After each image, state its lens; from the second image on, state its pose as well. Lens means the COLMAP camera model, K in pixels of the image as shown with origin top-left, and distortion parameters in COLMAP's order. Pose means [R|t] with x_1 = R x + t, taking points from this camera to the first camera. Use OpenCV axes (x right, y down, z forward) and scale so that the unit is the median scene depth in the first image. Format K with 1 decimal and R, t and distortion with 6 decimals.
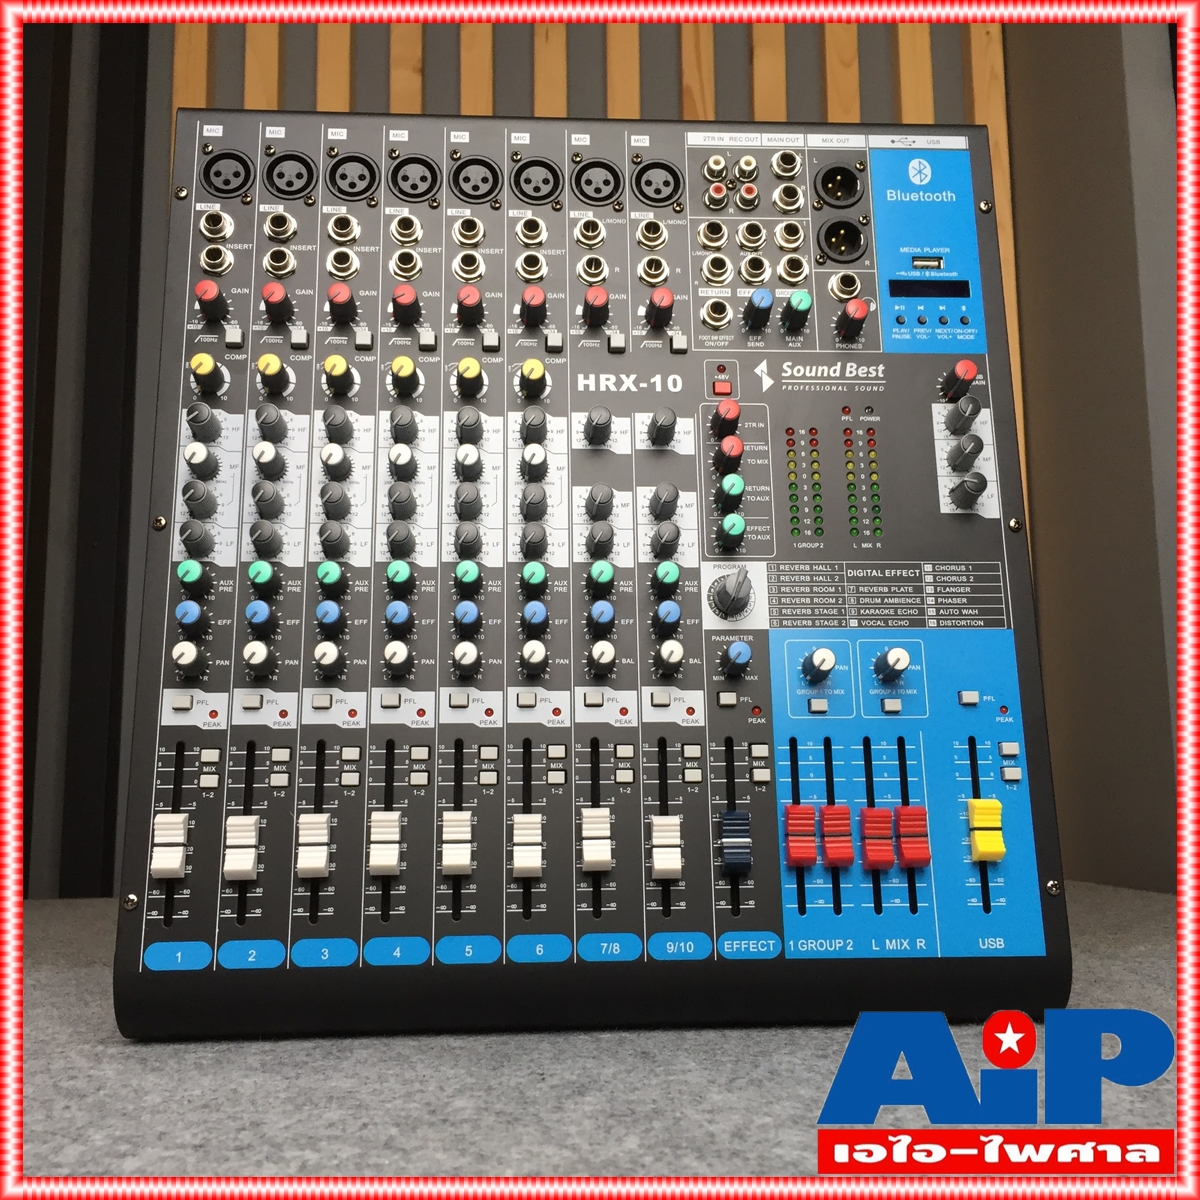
lens RADIAL K [[1337.2, 0, 600.0], [0, 1337.2, 597.9], [0, 0, 1]] dist [0.042060, 0.000000]
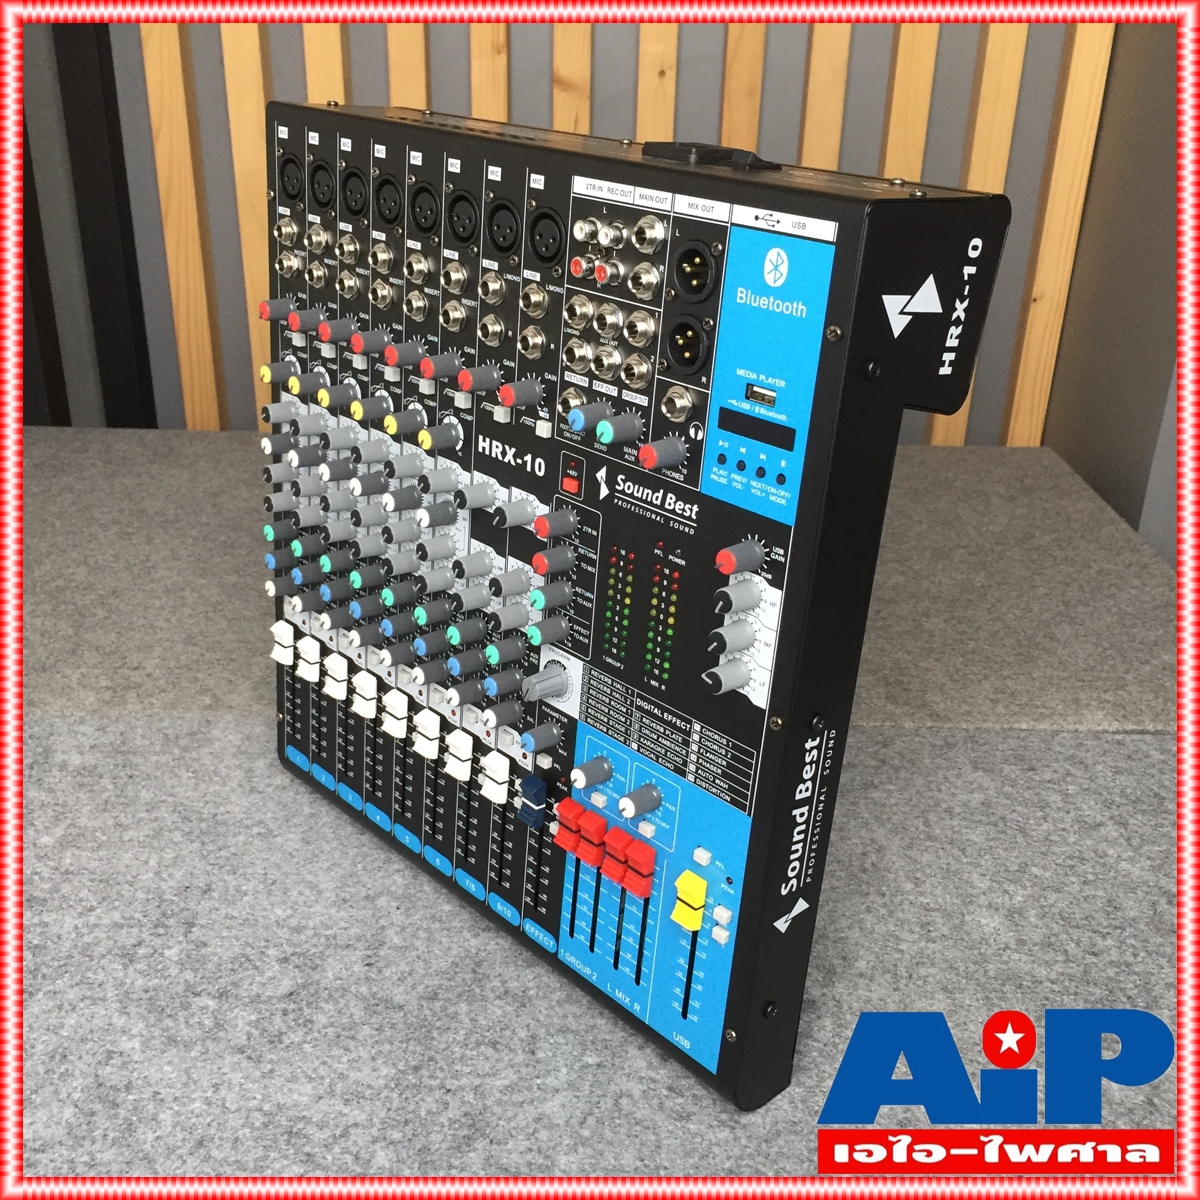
lens RADIAL K [[1337.2, 0, 593.8], [0, 1337.2, 605.8], [0, 0, 1]] dist [0.042060, 0.000000]
pose [[0.648430, 0.355203, -0.673327, 0.826741], [0.107343, 0.832976, 0.542797, -0.637847], [0.753669, -0.424243, 0.501998, 0.494764]]
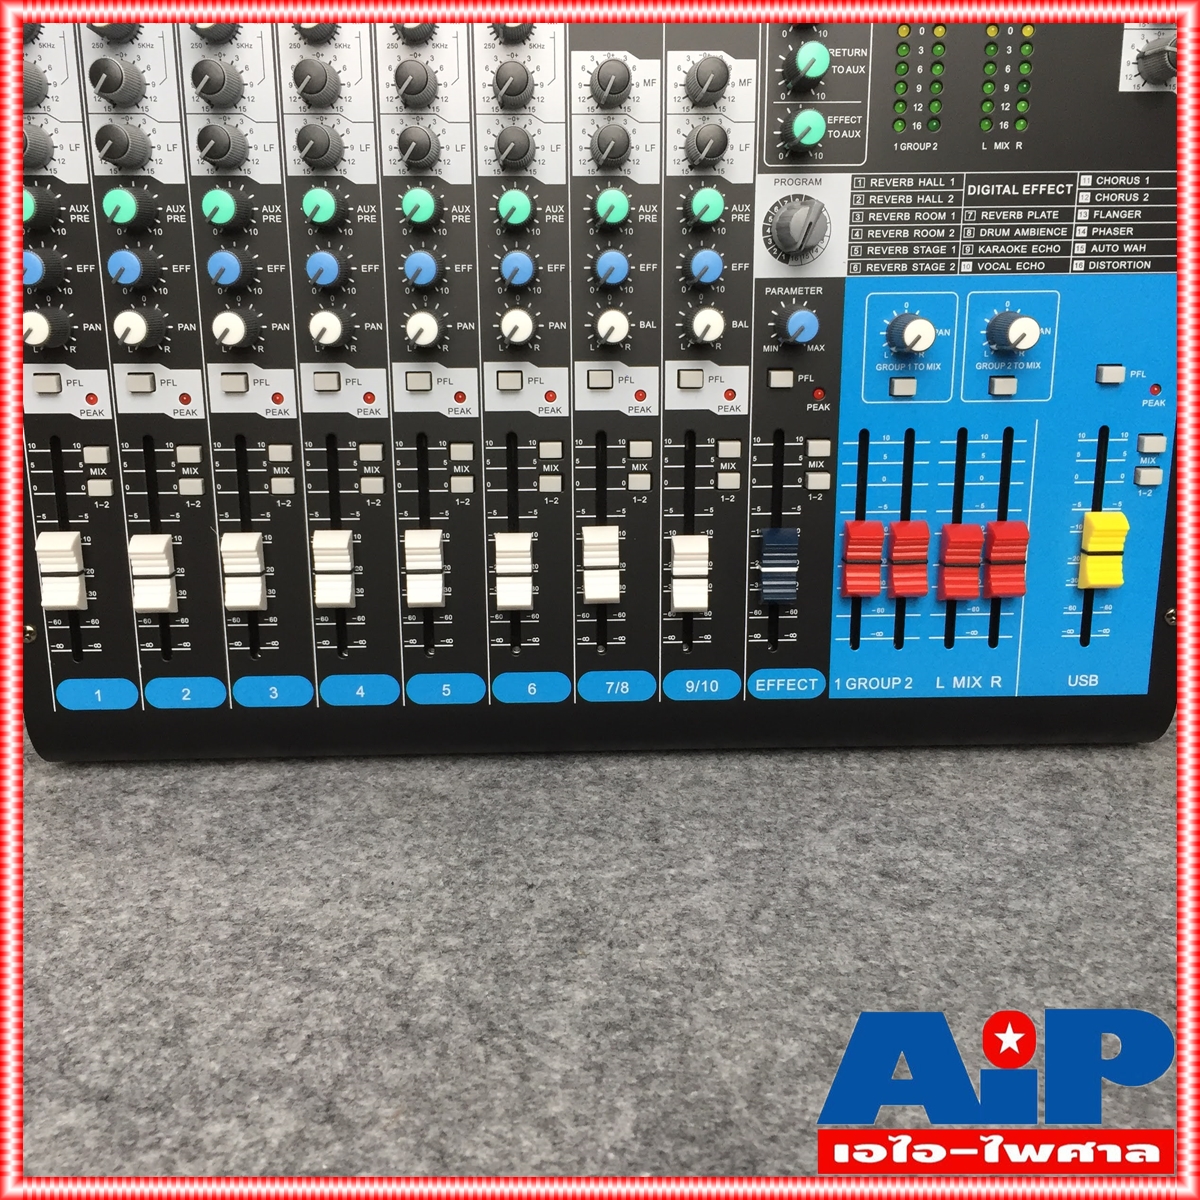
lens RADIAL K [[1337.2, 0, 599.4], [0, 1337.2, 603.5], [0, 0, 1]] dist [0.042060, 0.000000]
pose [[0.999637, 0.016259, -0.021506, 0.012394], [-0.003760, 0.873972, 0.485961, -0.170367], [0.026697, -0.485704, 0.873716, 0.280786]]
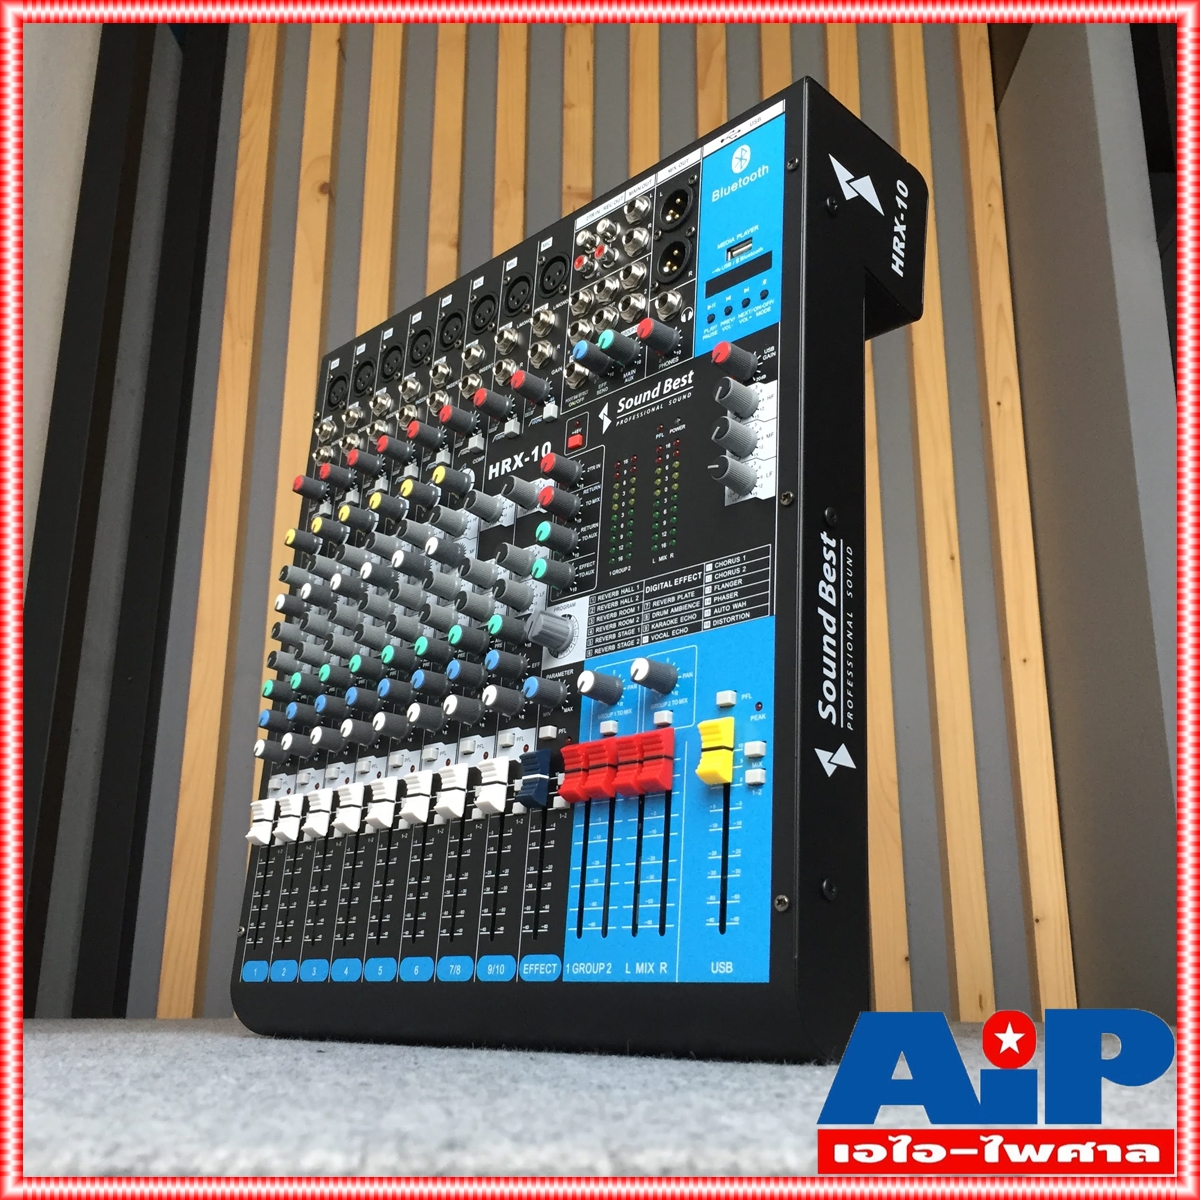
lens RADIAL K [[1337.2, 0, 591.2], [0, 1337.2, 597.9], [0, 0, 1]] dist [0.042060, 0.000000]
pose [[0.651319, -0.196762, -0.732850, 0.879776], [0.122543, 0.980393, -0.154315, 0.133913], [0.748844, 0.010703, 0.662660, 0.319581]]
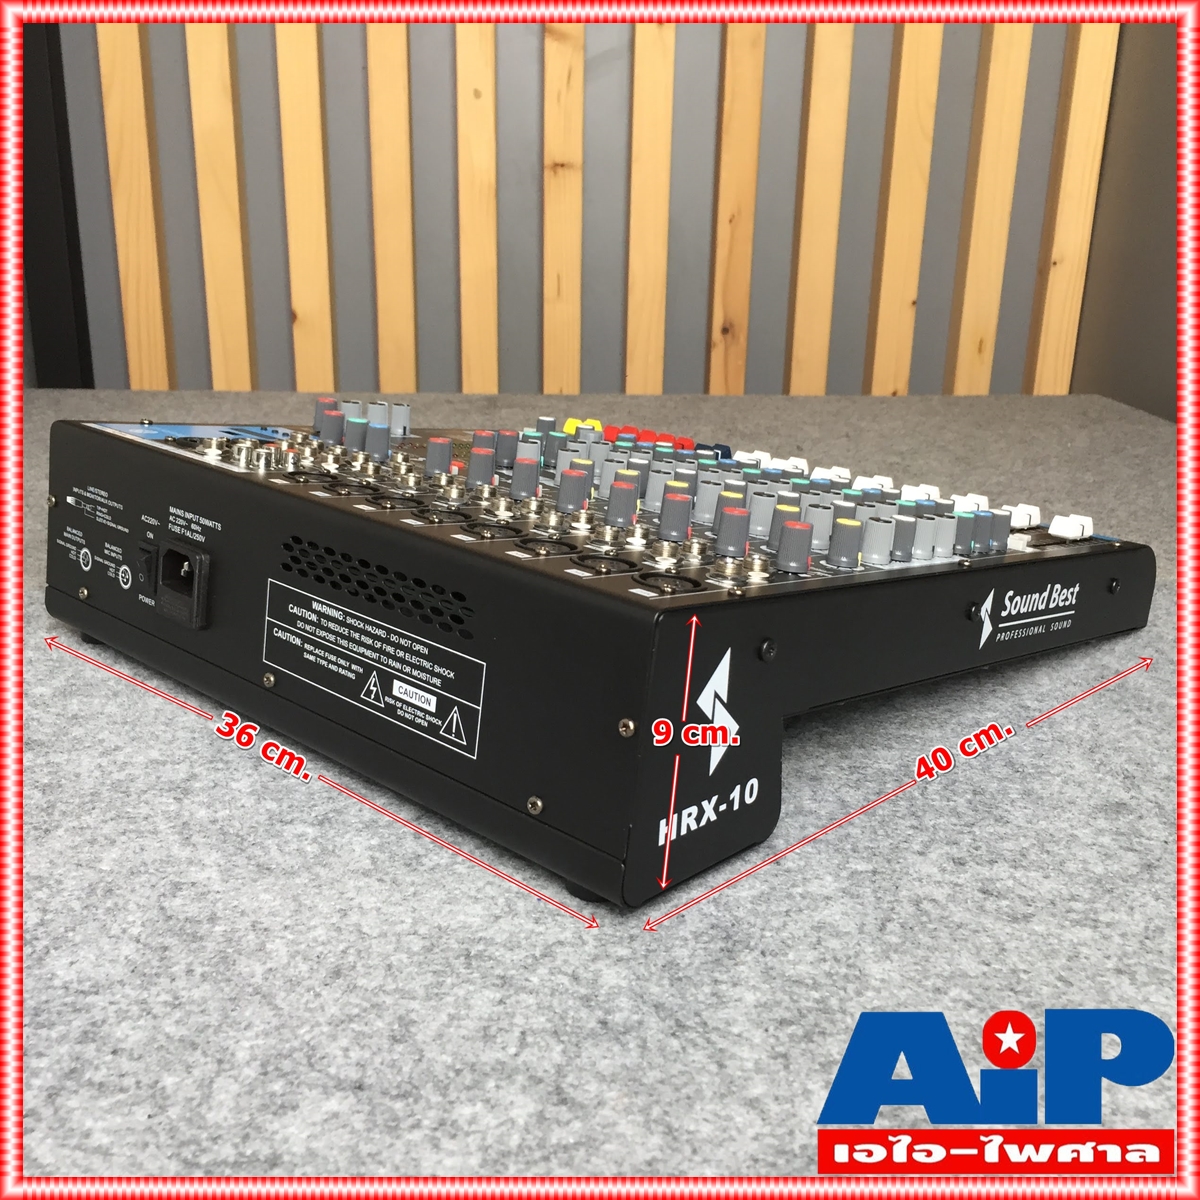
lens RADIAL K [[1337.2, 0, 601.2], [0, 1337.2, 586.6], [0, 0, 1]] dist [0.042060, 0.000000]
pose [[0.998876, 0.023350, 0.041243, -0.113765], [-0.039246, 0.895372, 0.443587, -0.212038], [-0.026570, -0.444707, 0.895282, 0.203348]]
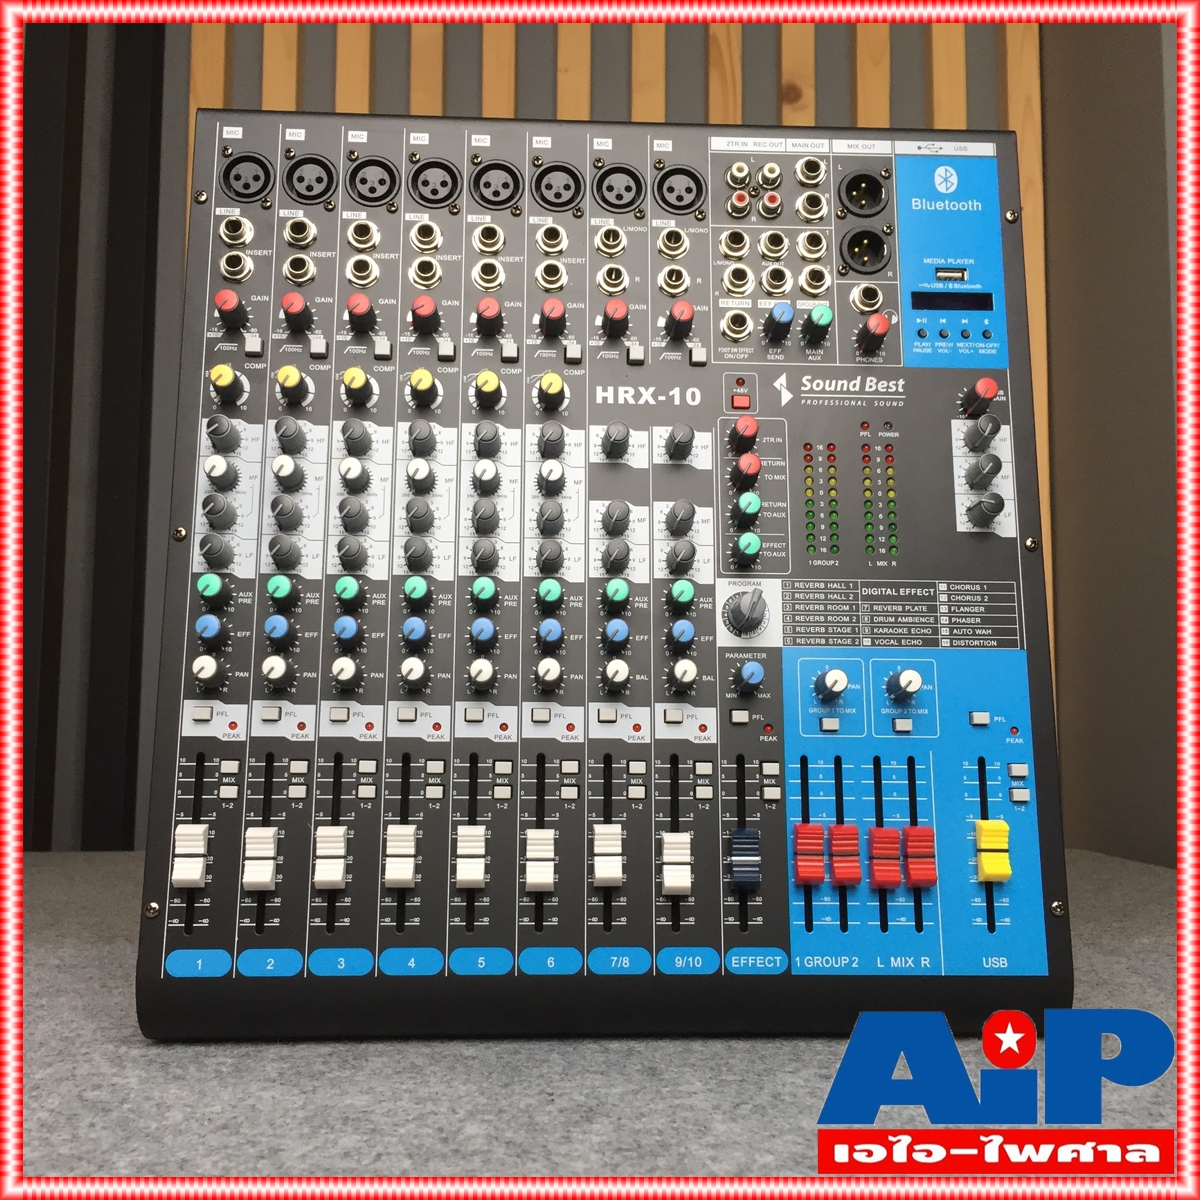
lens RADIAL K [[1337.2, 0, 601.4], [0, 1337.2, 598.9], [0, 0, 1]] dist [0.042060, 0.000000]
pose [[0.999814, 0.014621, -0.012613, 0.002141], [-0.013957, 0.998591, 0.051190, -0.061670], [0.013343, -0.051004, 0.998609, -0.005628]]
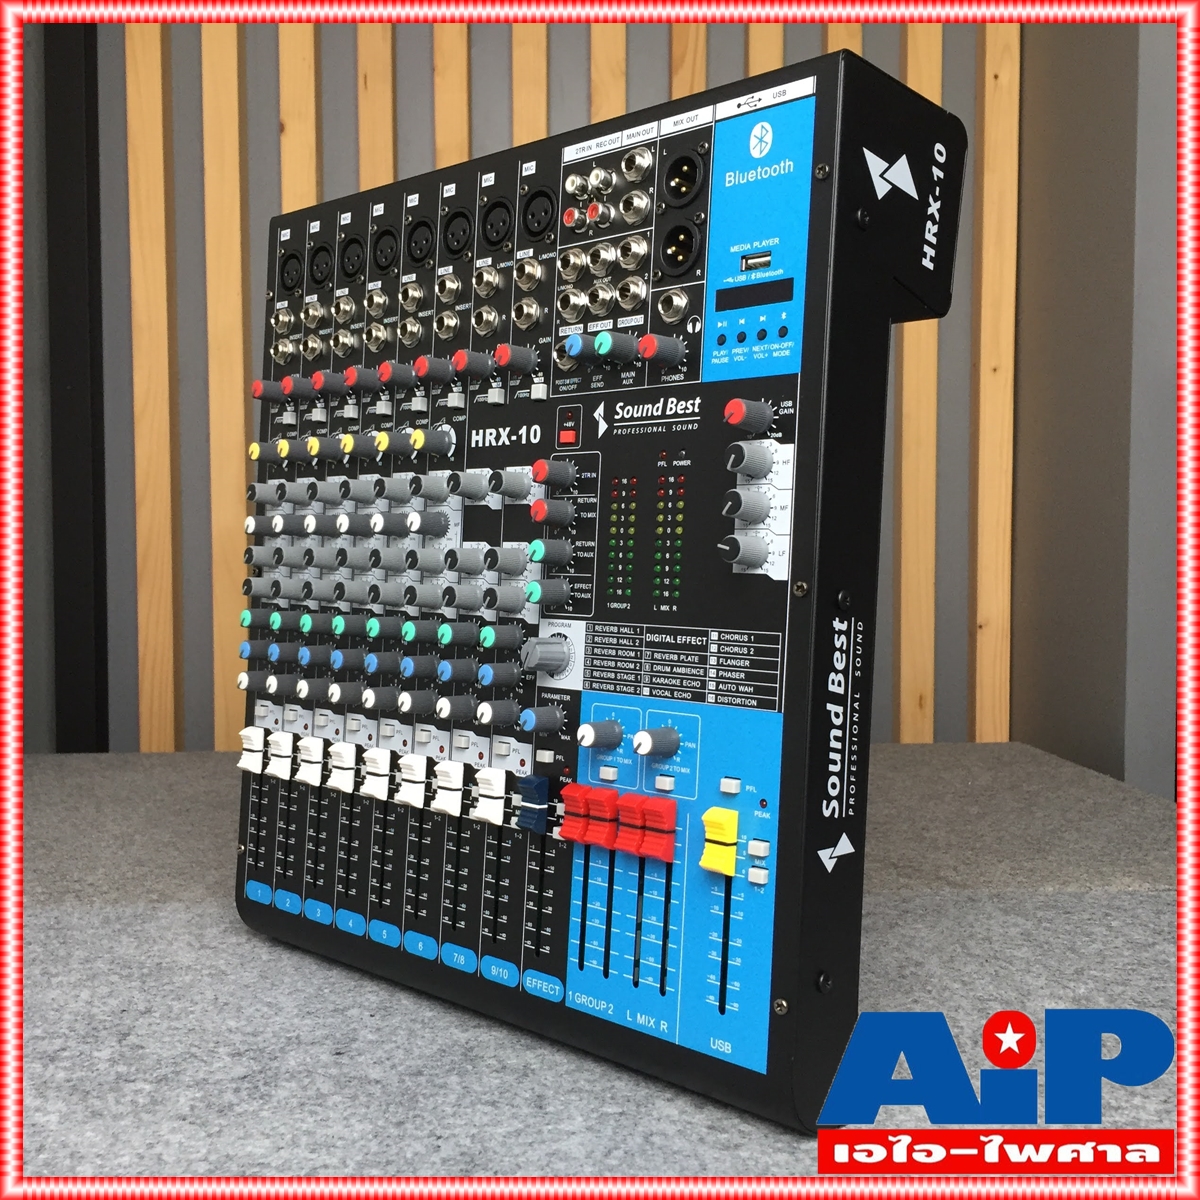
lens RADIAL K [[1337.2, 0, 591.8], [0, 1337.2, 602.3], [0, 0, 1]] dist [0.042060, 0.000000]
pose [[0.681756, 0.047027, -0.730067, 0.855400], [0.126254, 0.975396, 0.180728, -0.220641], [0.720603, -0.215386, 0.659044, 0.349457]]
